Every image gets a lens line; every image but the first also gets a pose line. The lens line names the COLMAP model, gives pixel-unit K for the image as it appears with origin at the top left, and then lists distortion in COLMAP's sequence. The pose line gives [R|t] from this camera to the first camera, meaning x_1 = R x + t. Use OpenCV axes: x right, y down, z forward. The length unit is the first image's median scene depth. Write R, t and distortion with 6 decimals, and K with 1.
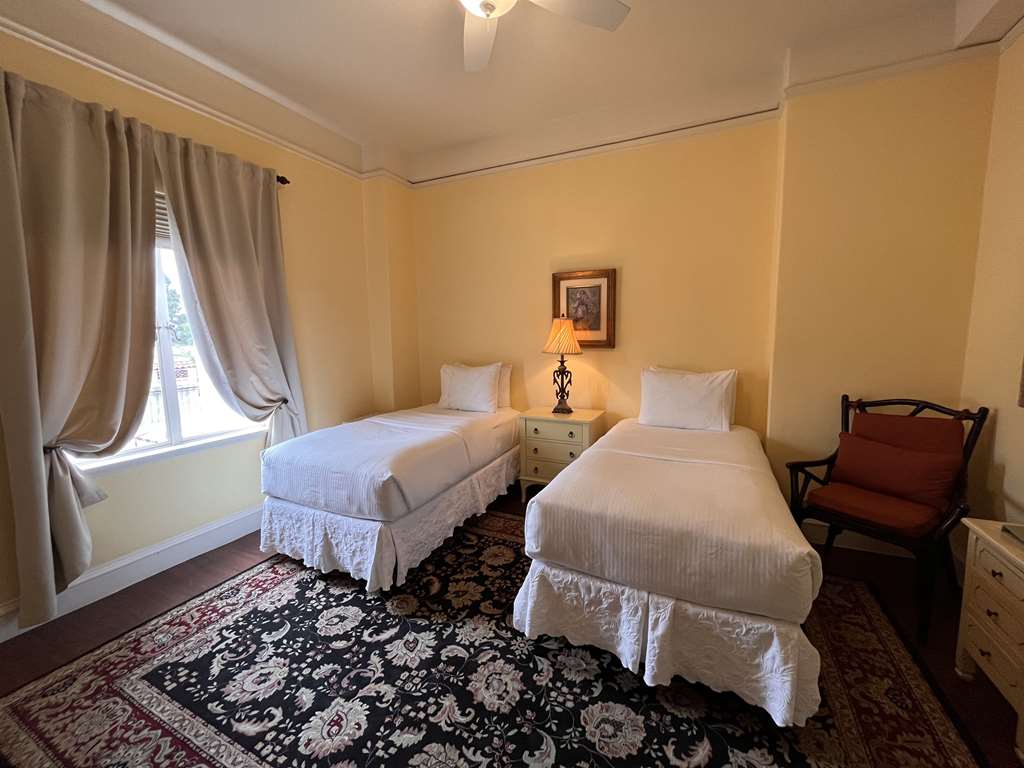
lens RADIAL K [[413.7, 0, 510.3], [0, 413.7, 384.0], [0, 0, 1]] dist [-0.003451, 0.000168]
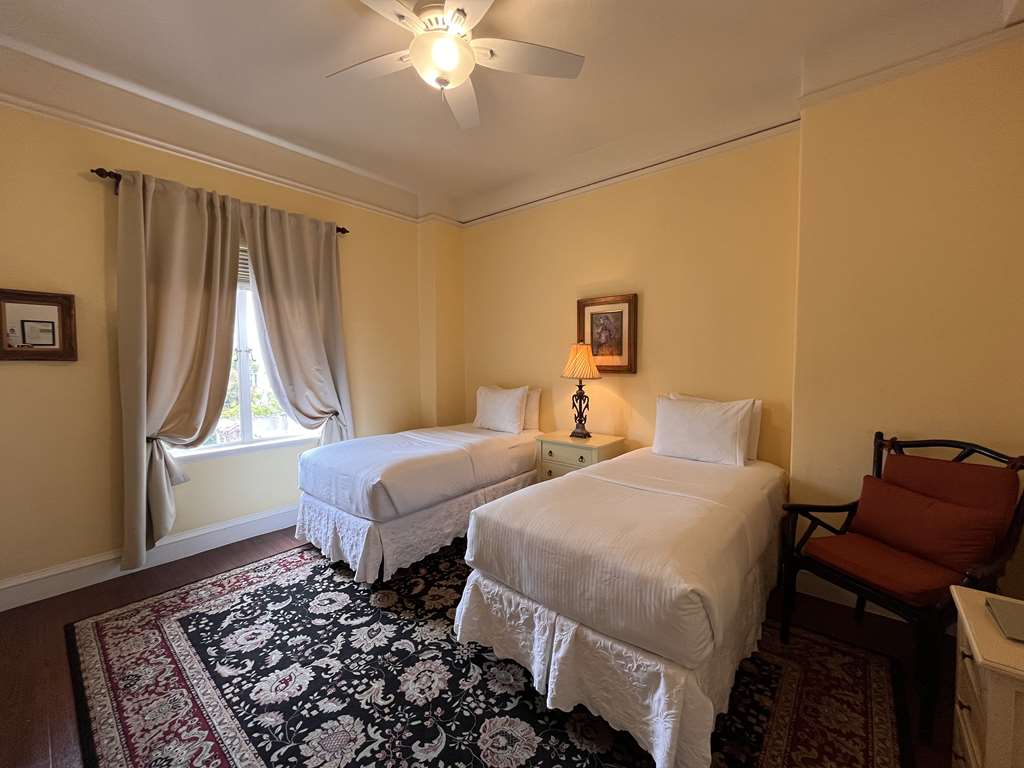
lens RADIAL K [[413.7, 0, 510.3], [0, 413.7, 384.0], [0, 0, 1]] dist [-0.003451, 0.000168]
pose [[0.967211, 0.024001, -0.252839, 0.353496], [-0.039056, 0.997739, -0.054695, 0.004172], [0.250955, 0.062777, 0.965961, -0.028945]]
